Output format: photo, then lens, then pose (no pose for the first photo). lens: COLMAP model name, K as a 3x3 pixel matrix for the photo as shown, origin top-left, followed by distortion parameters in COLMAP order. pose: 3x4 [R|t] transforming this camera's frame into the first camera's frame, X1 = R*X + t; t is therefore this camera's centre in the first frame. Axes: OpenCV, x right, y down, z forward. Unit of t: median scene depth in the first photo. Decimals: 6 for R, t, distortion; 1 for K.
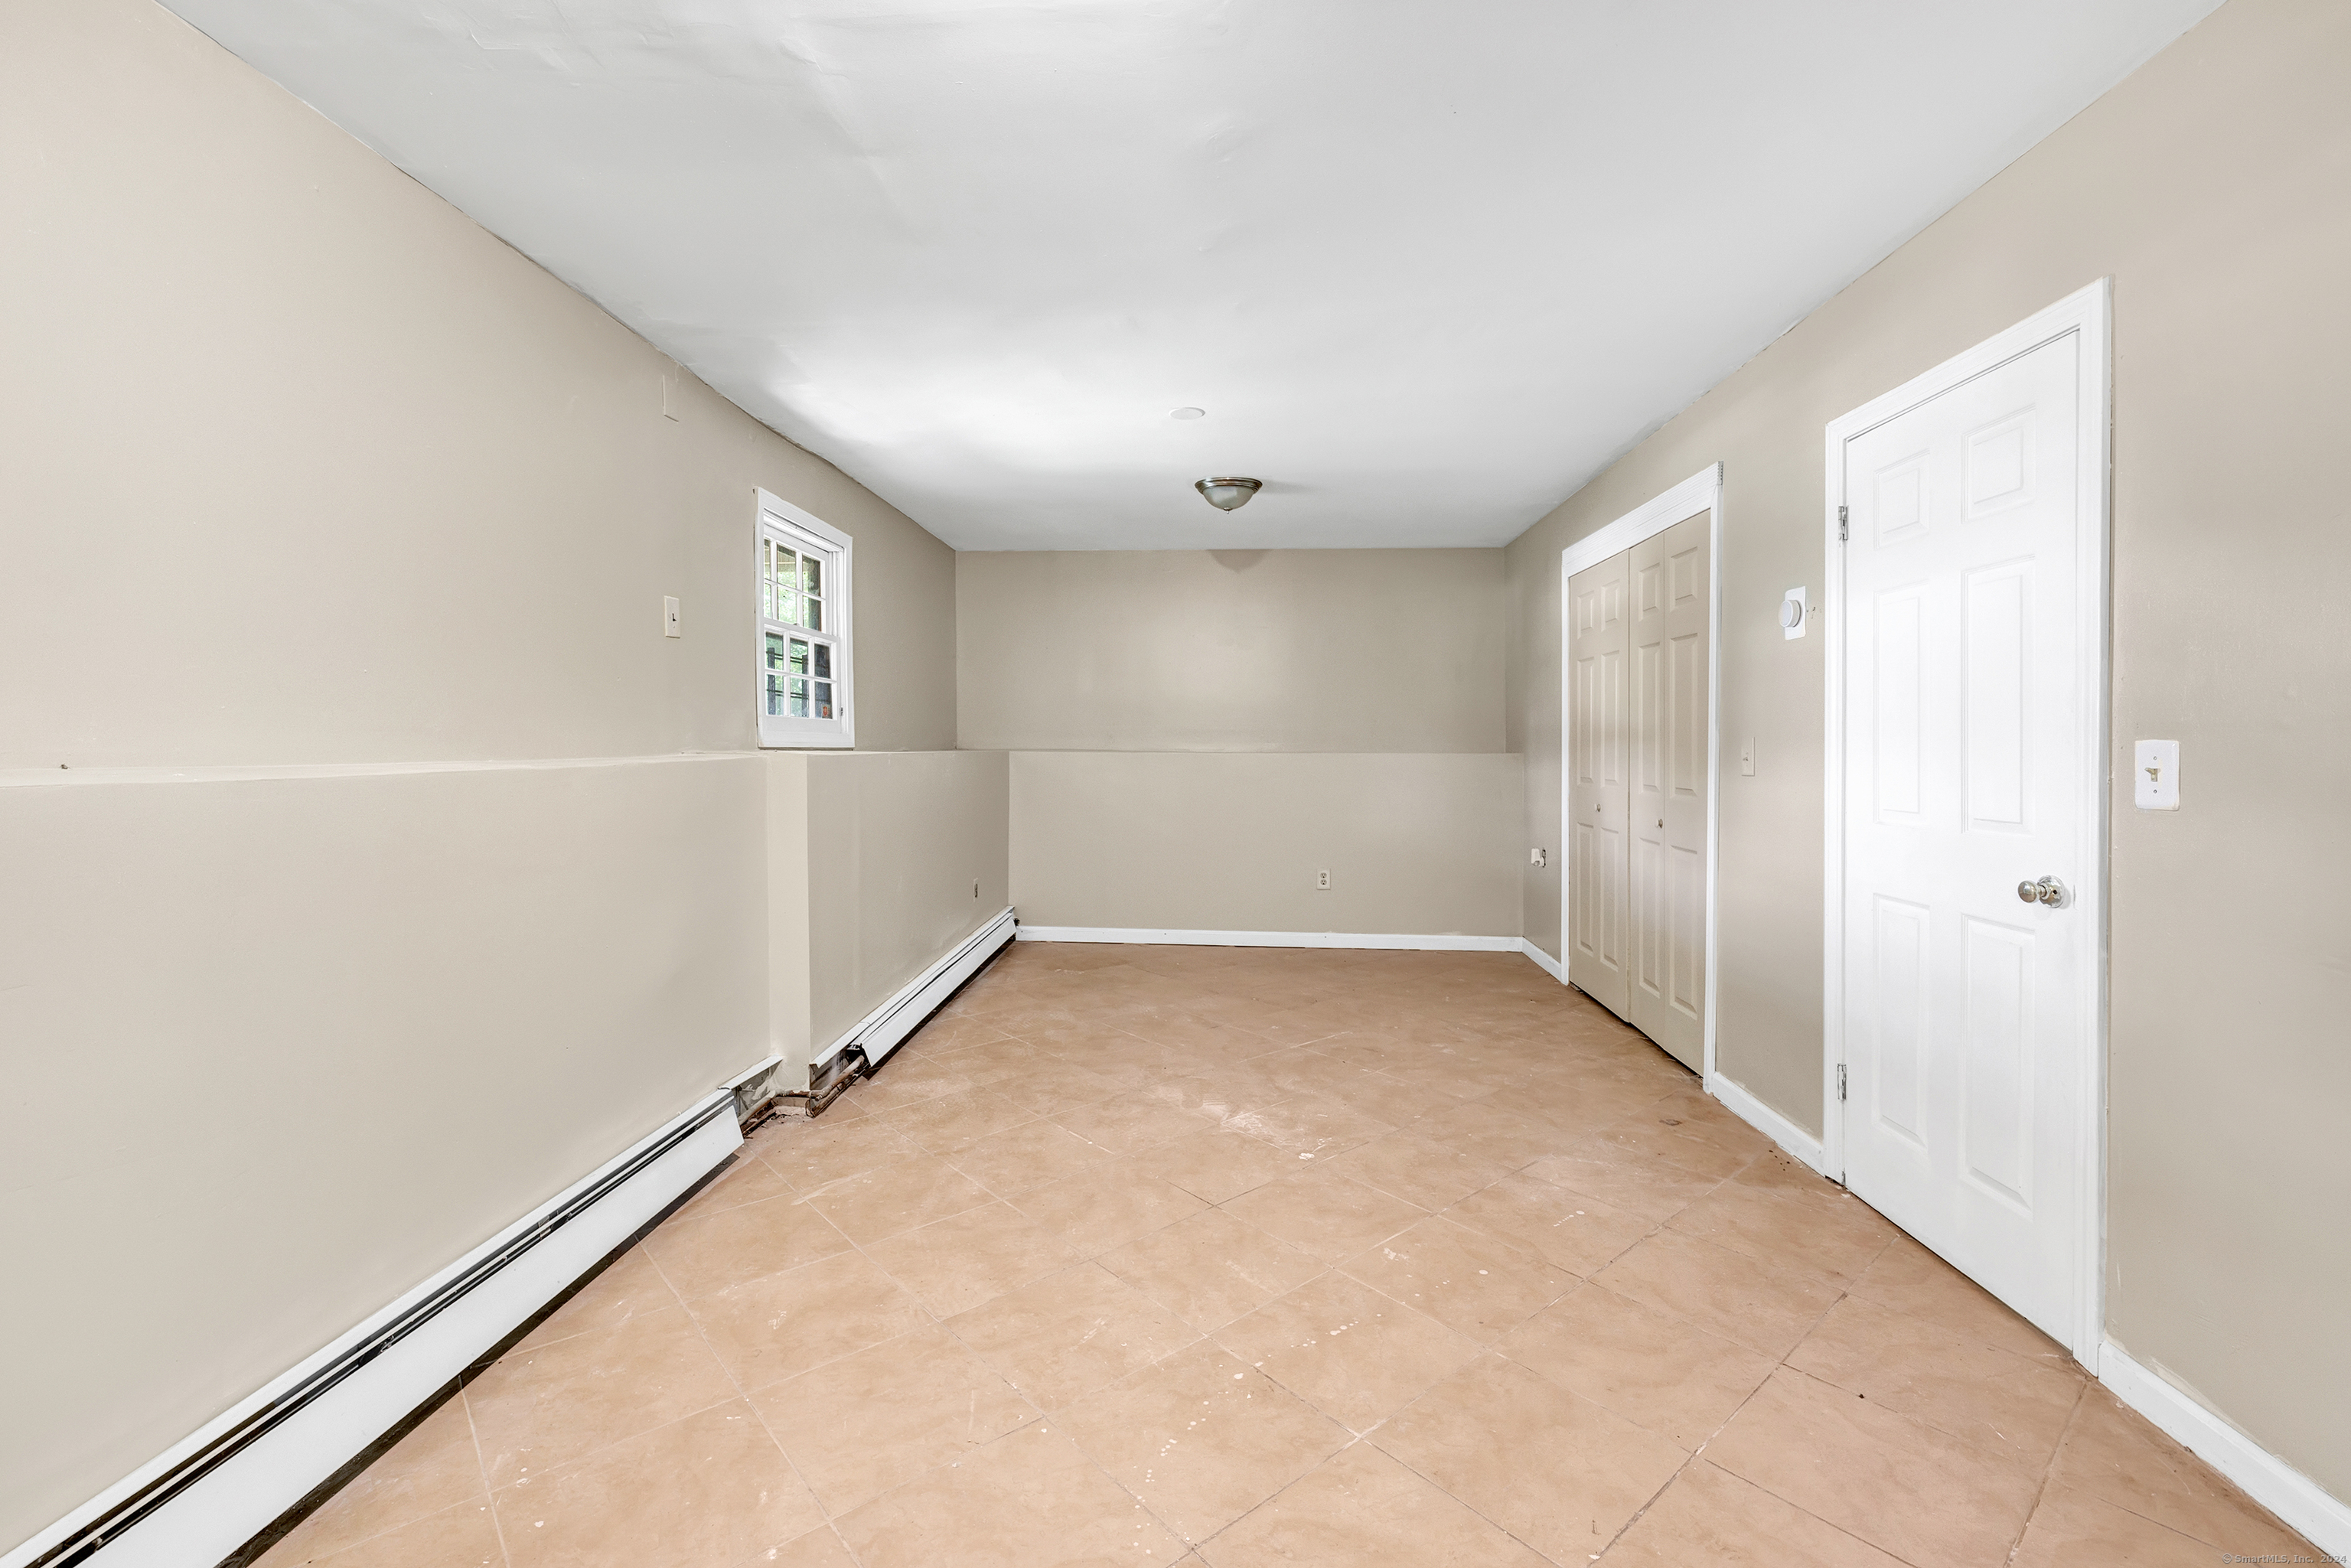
lens RADIAL K [[1038.0, 0, 1145.6], [0, 1038.0, 741.0], [0, 0, 1]] dist [-0.002676, -0.000041]
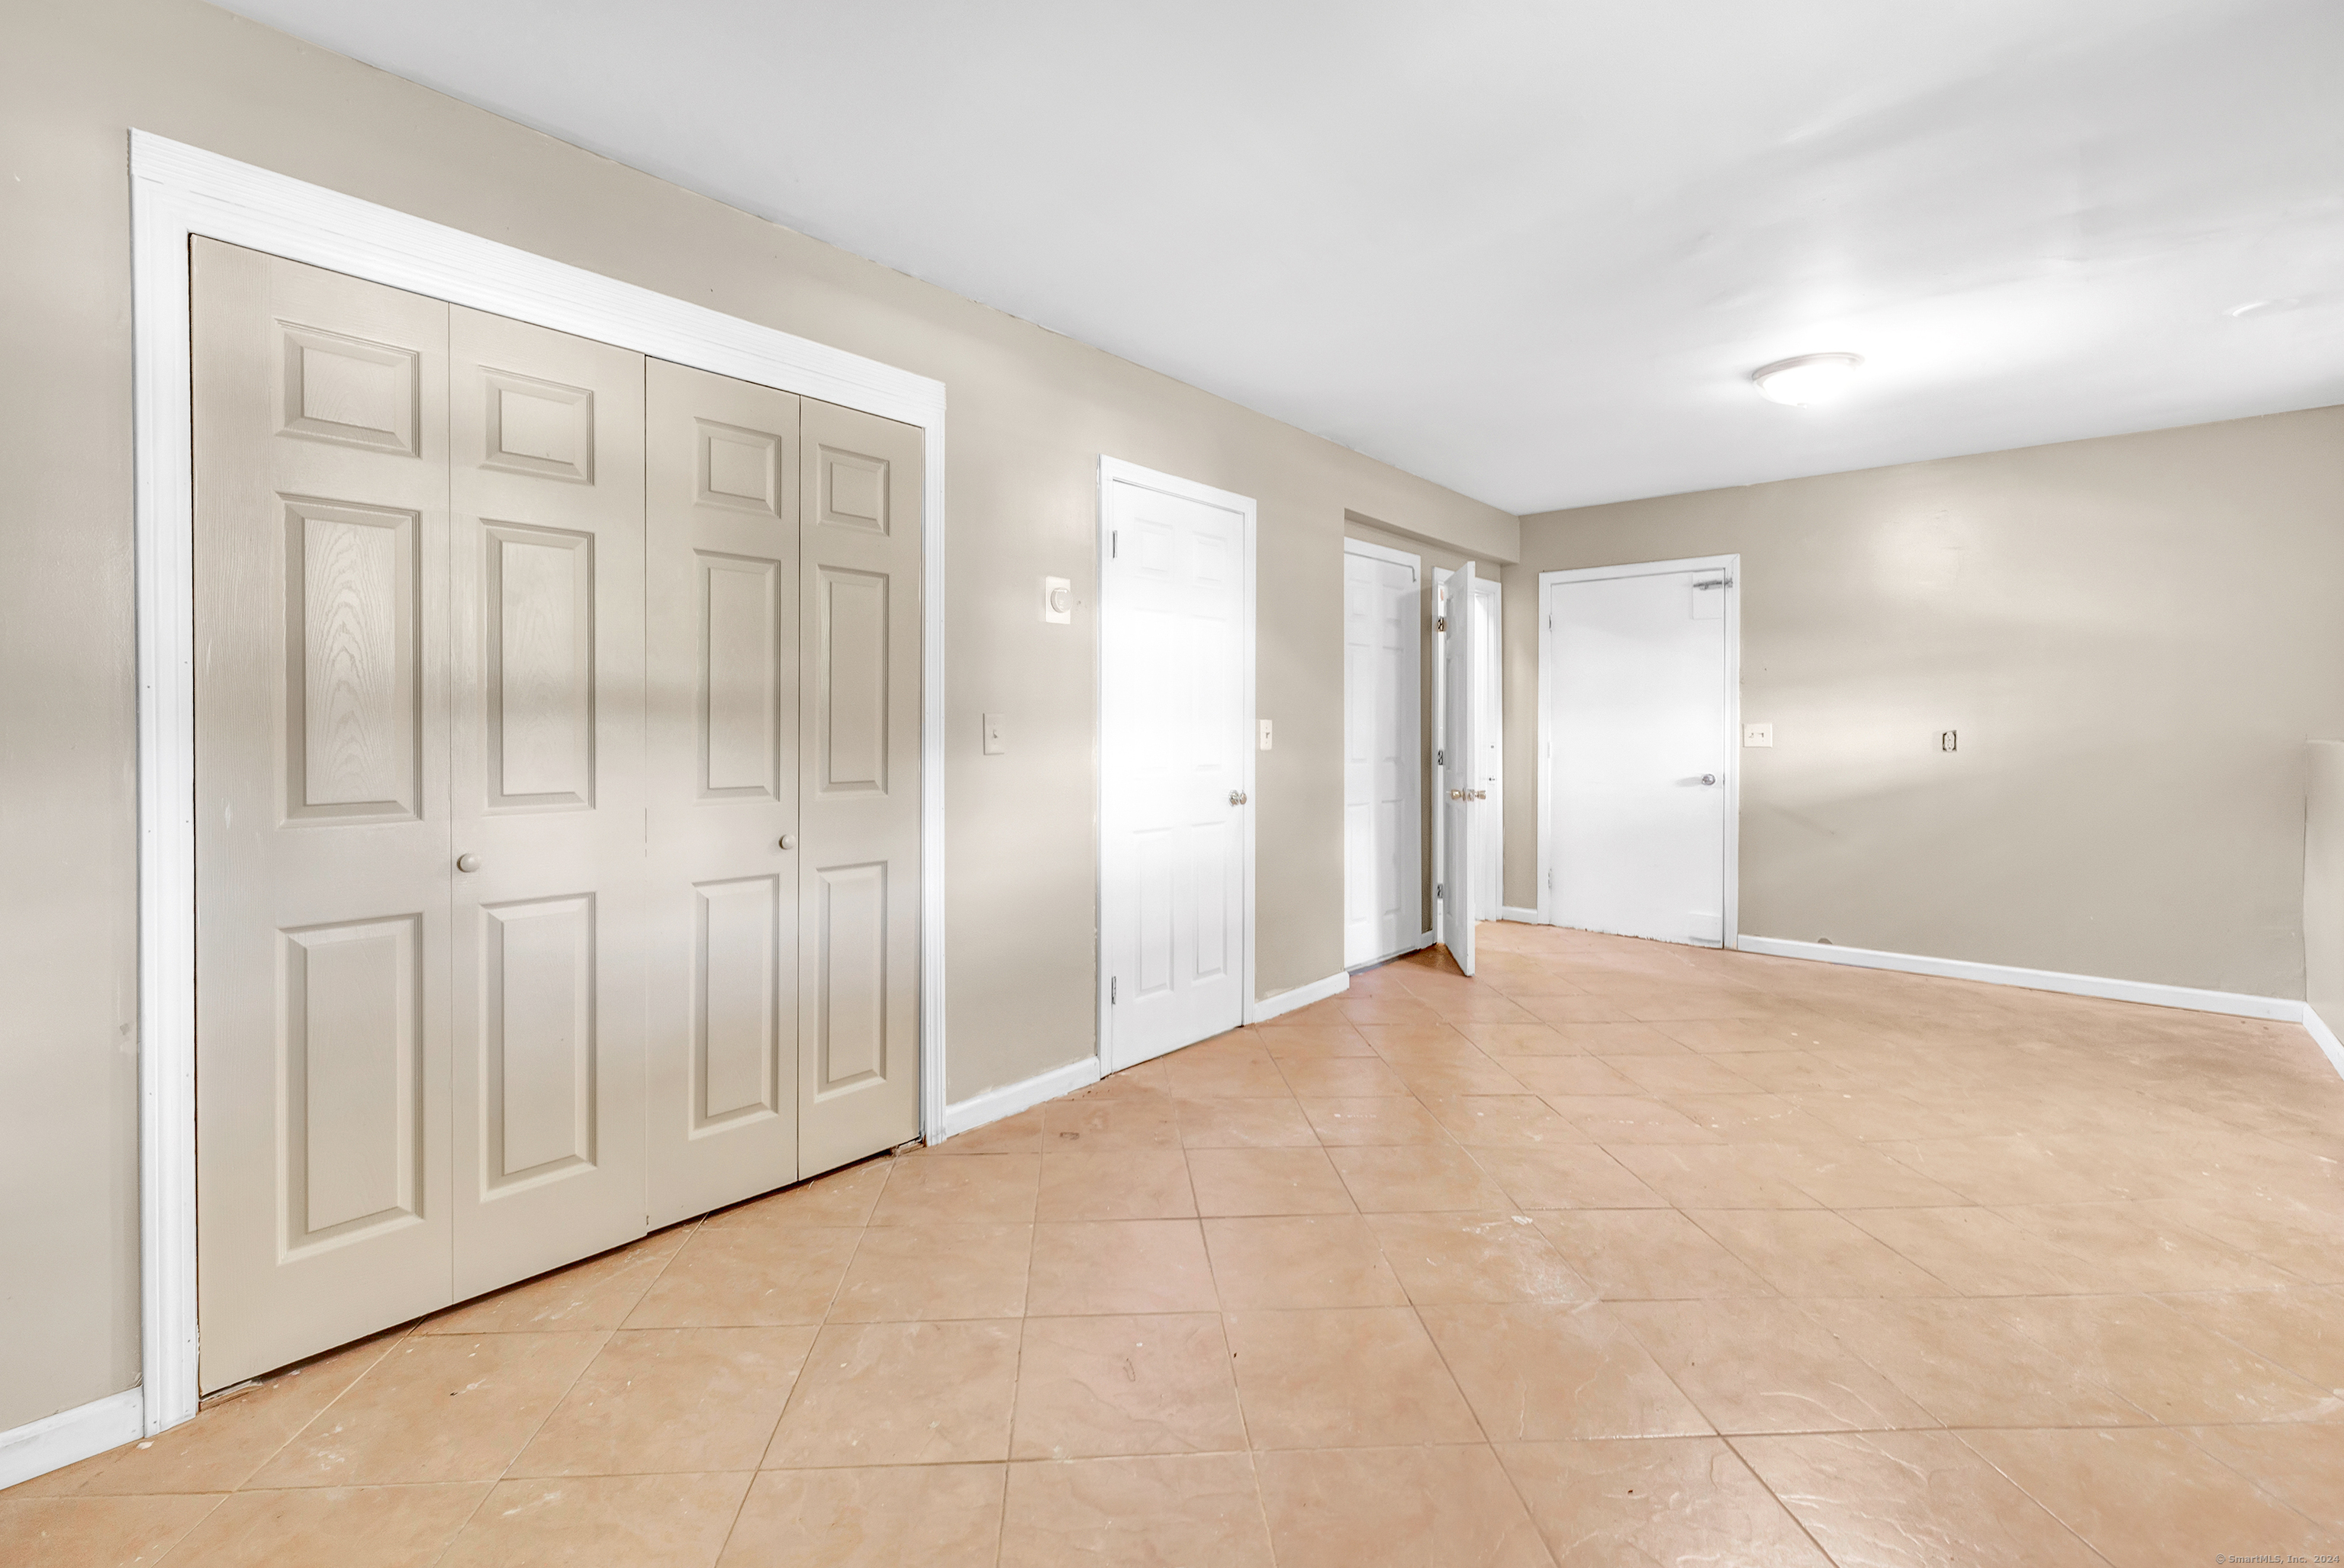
lens RADIAL K [[1034.9, 0, 1142.2], [0, 1034.9, 741.1], [0, 0, 1]] dist [-0.002676, -0.000041]
pose [[-0.810255, -0.012807, 0.585938, -0.082685], [-0.005428, 0.999882, 0.014348, 0.009383], [-0.586053, 0.008445, -0.810229, 1.949077]]
